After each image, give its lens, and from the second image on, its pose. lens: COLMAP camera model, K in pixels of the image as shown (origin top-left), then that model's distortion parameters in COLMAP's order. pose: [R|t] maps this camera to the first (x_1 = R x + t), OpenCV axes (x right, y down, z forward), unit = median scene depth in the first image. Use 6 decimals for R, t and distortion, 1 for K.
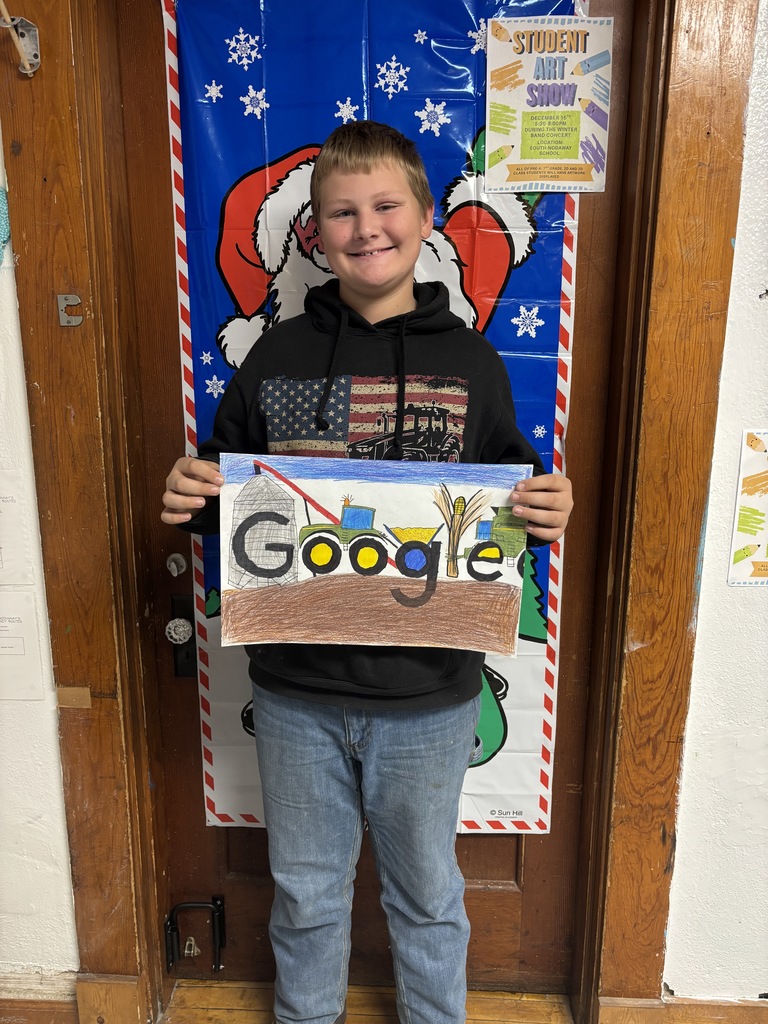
lens RADIAL K [[774.2, 0, 384.0], [0, 774.2, 512.0], [0, 0, 1]] dist [-0.012429, -0.004940]
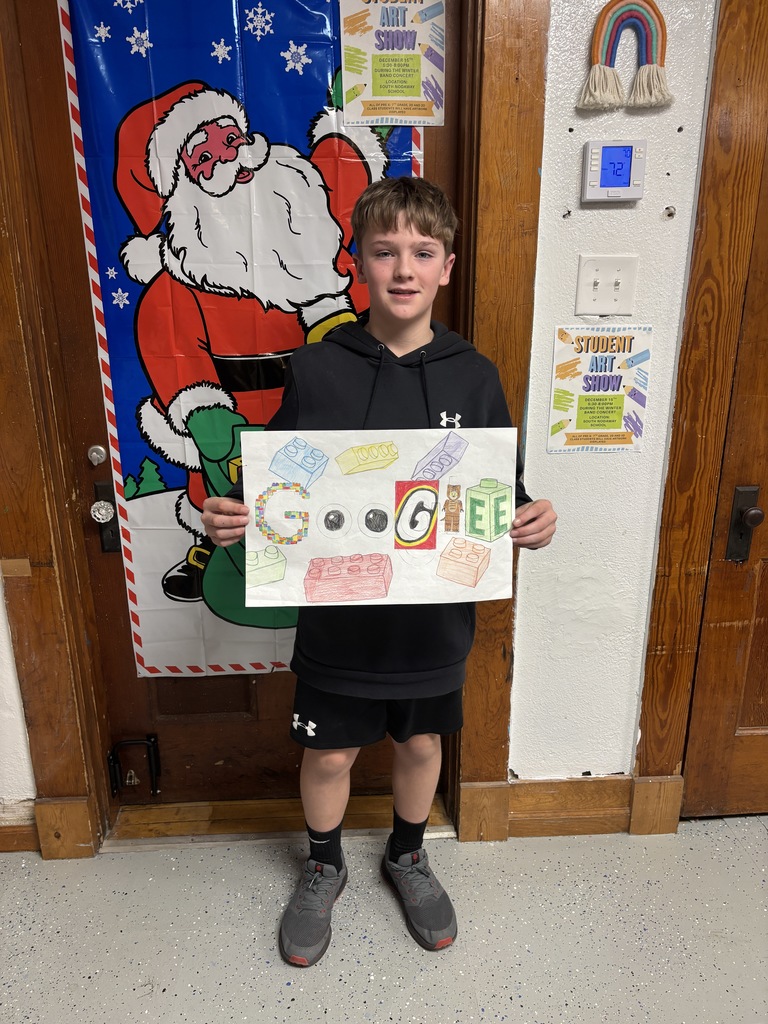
lens RADIAL K [[773.1, 0, 386.2], [0, 773.1, 525.7], [0, 0, 1]] dist [0.009517, -0.030024]
pose [[0.994354, -0.041541, 0.097647, 0.052689], [0.030985, 0.993751, 0.107234, 0.067881], [-0.101491, -0.103603, 0.989427, -0.234548]]
